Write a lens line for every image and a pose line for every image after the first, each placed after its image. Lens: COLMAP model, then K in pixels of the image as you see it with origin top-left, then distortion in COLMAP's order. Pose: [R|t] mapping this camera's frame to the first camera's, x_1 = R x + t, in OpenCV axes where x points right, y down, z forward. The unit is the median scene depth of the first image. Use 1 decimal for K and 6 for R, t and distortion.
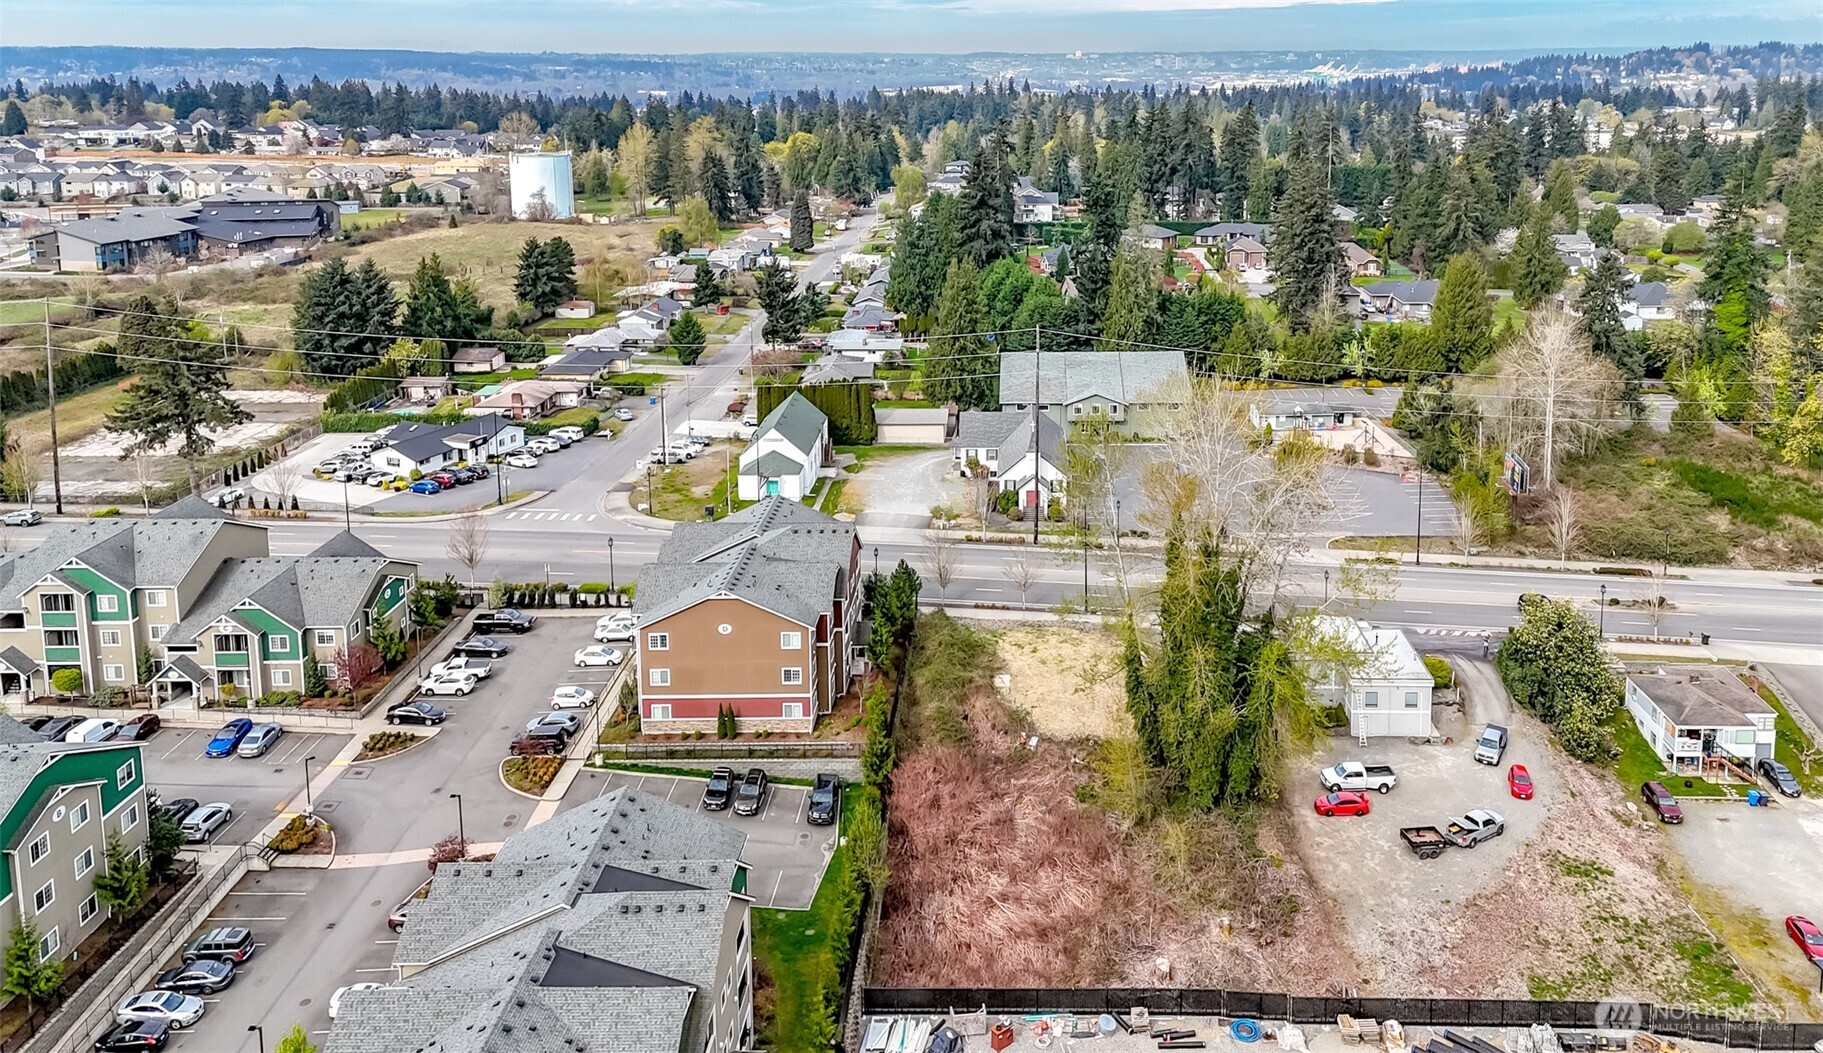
lens RADIAL K [[1308.5, 0, 1009.0], [0, 1308.5, 396.3], [0, 0, 1]] dist [0.113123, -0.102182]
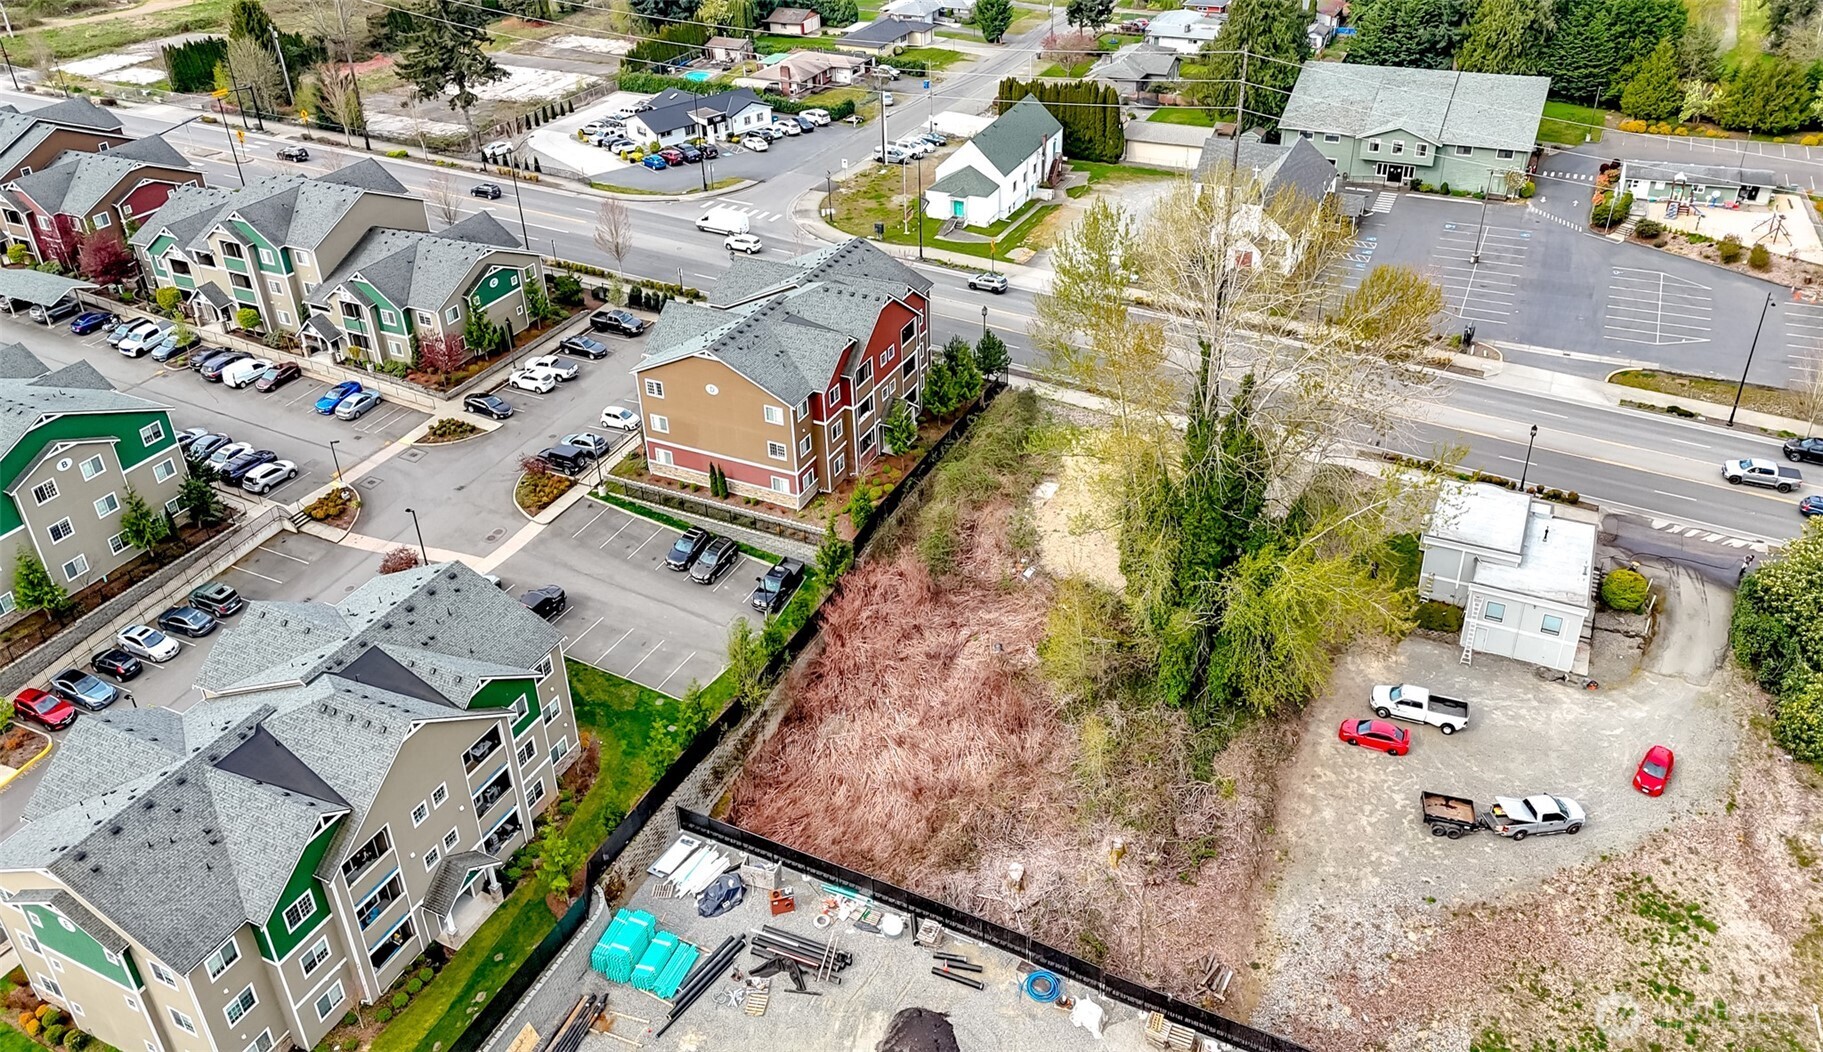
lens RADIAL K [[1268.5, 0, 901.6], [0, 1268.5, 492.1], [0, 0, 1]] dist [0.080808, -0.060238]
pose [[0.904390, 0.211340, -0.370694, 0.235249], [-0.079813, 0.937183, 0.339586, -0.066190], [0.419176, -0.277532, 0.864447, 0.239583]]
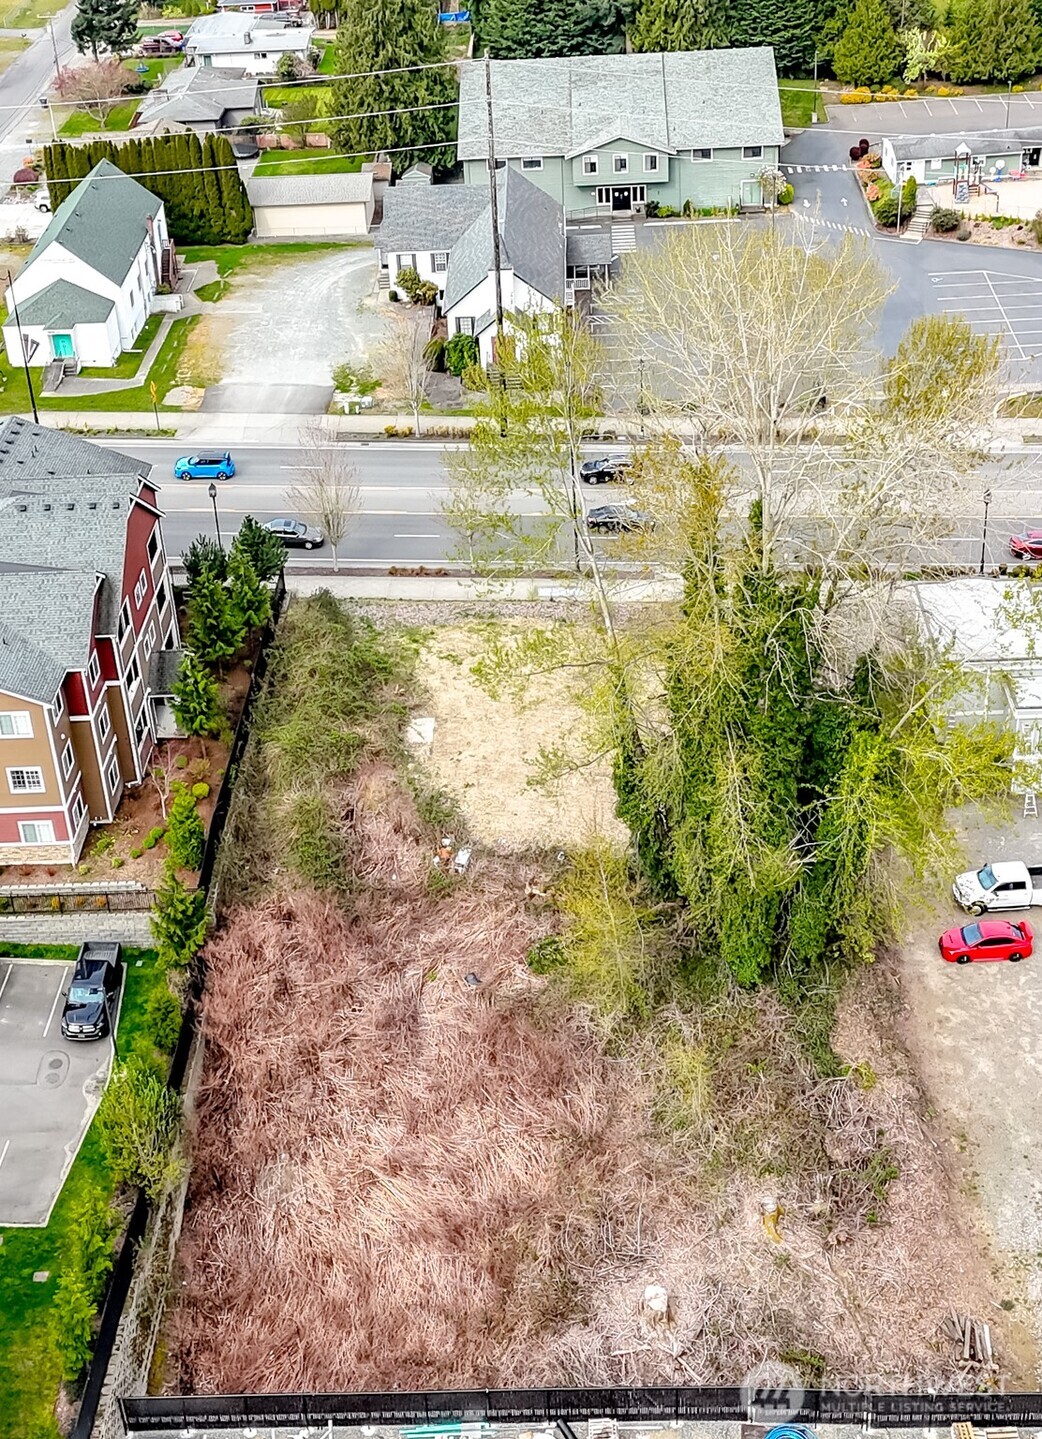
lens RADIAL K [[1837.4, 0, 522.0], [0, 1837.4, 665.7], [0, 0, 1]] dist [0.155520, -0.372576]
pose [[0.998946, -0.036131, -0.028311, 0.069083], [0.043163, 0.949253, 0.311538, -0.069633], [0.015618, -0.312431, 0.949812, 0.241482]]
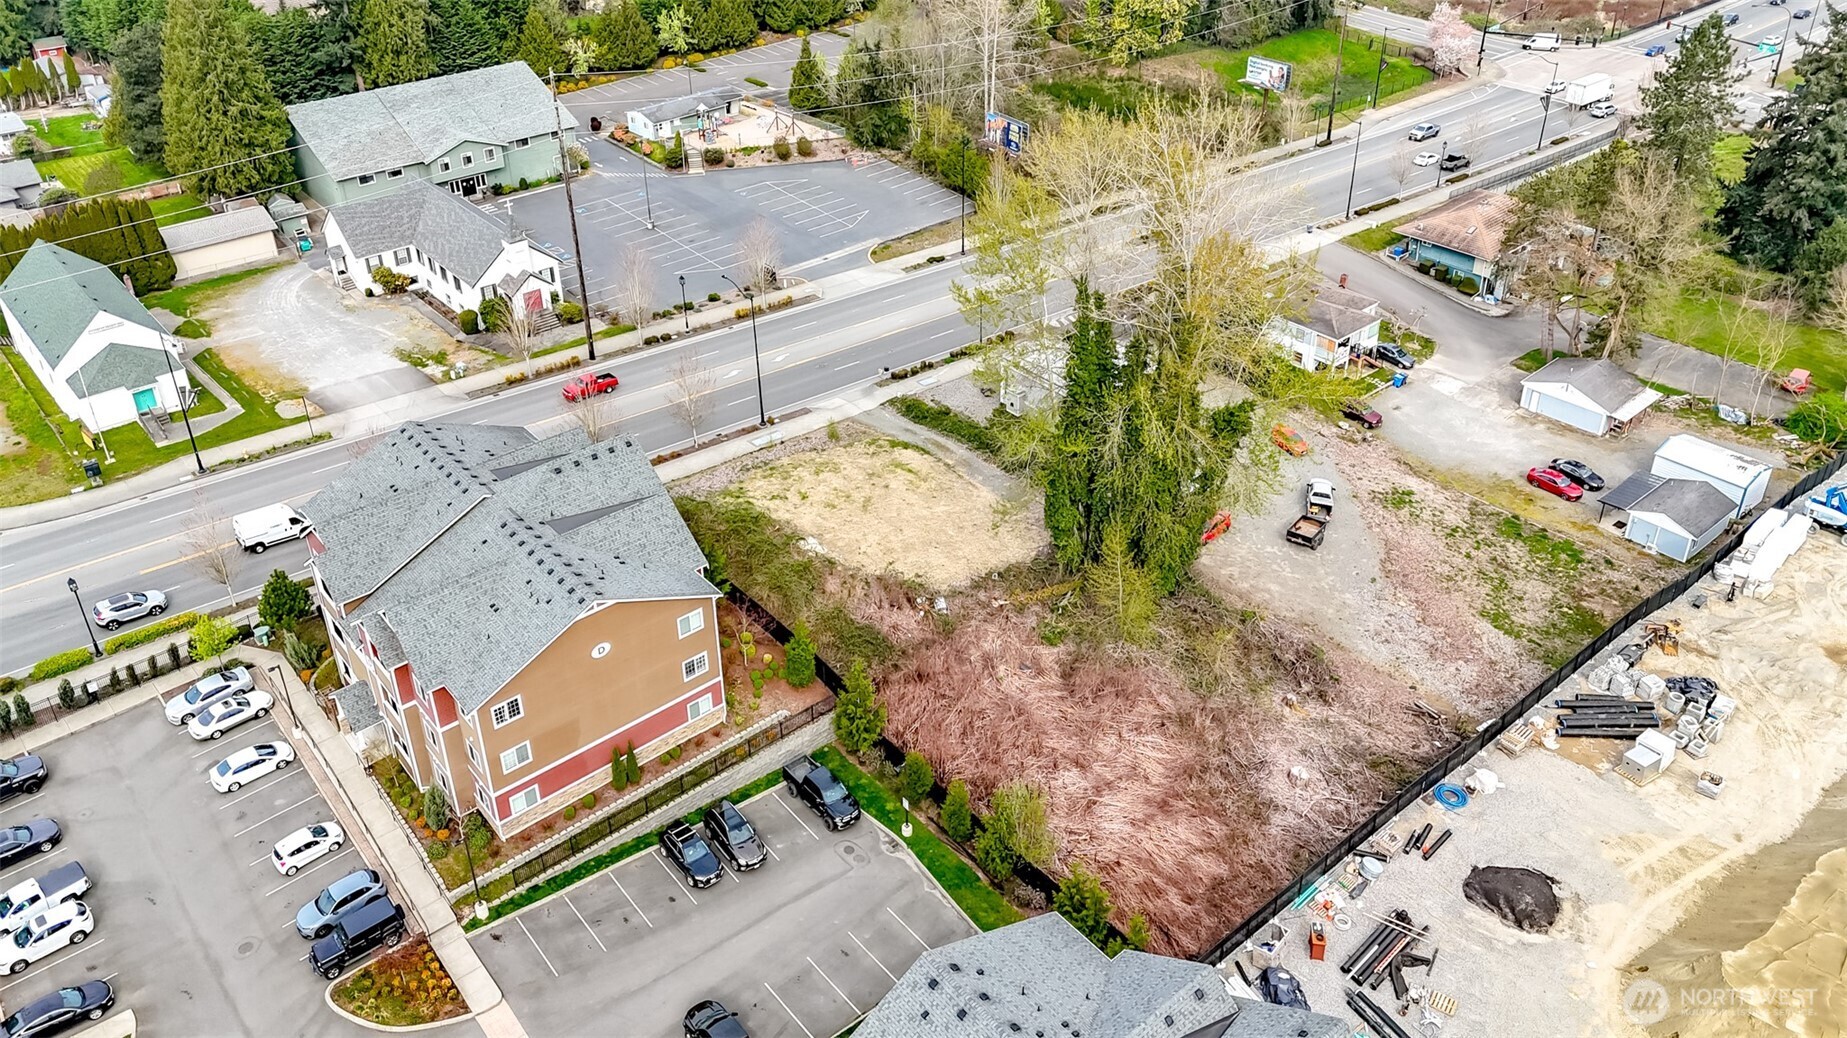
lens RADIAL K [[1317.9, 0, 921.9], [0, 1317.9, 452.2], [0, 0, 1]] dist [0.073709, -0.049179]
pose [[0.765893, -0.348883, 0.540082, -0.383378], [0.173556, 0.920981, 0.348815, -0.107141], [-0.619101, -0.173421, 0.765924, 0.383609]]
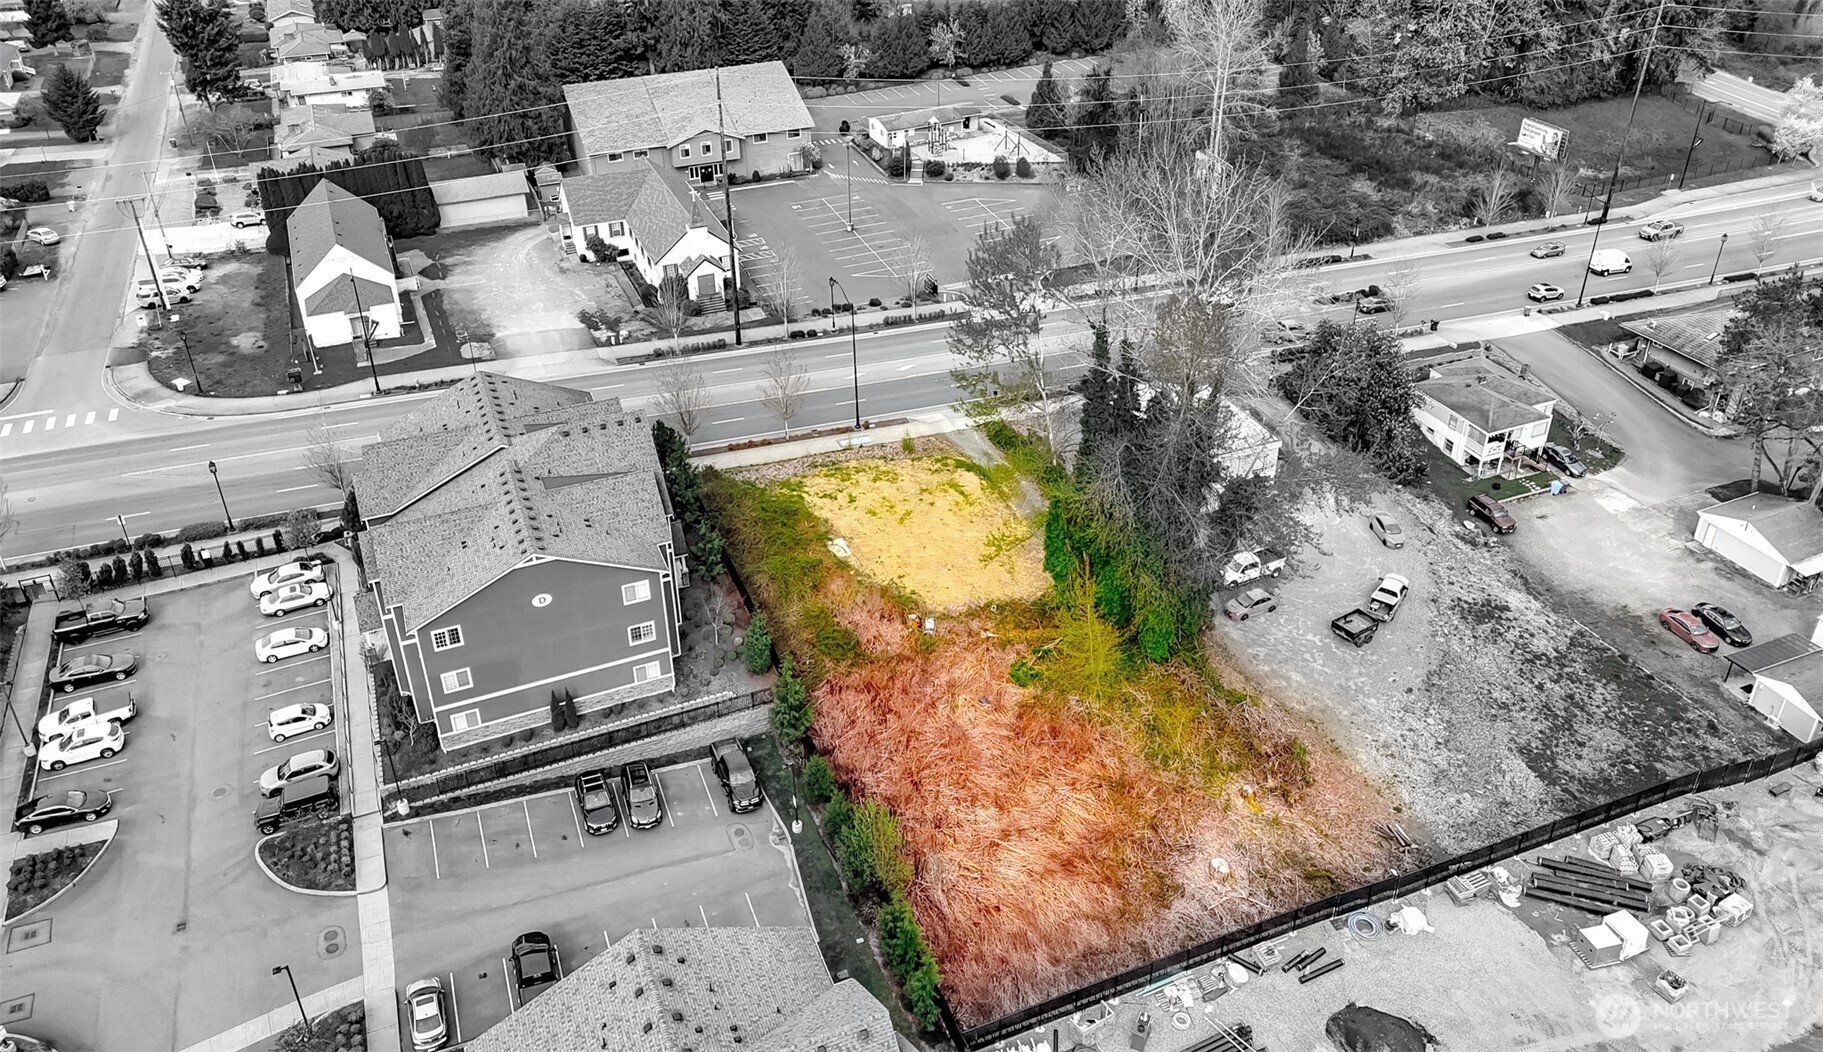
lens RADIAL K [[1293.8, 0, 913.9], [0, 1293.8, 494.5], [0, 0, 1]] dist [0.073546, -0.044786]
pose [[0.922646, -0.217107, 0.318729, -0.223615], [0.105478, 0.937030, 0.332939, -0.083892], [-0.370942, -0.273566, 0.887448, 0.291639]]
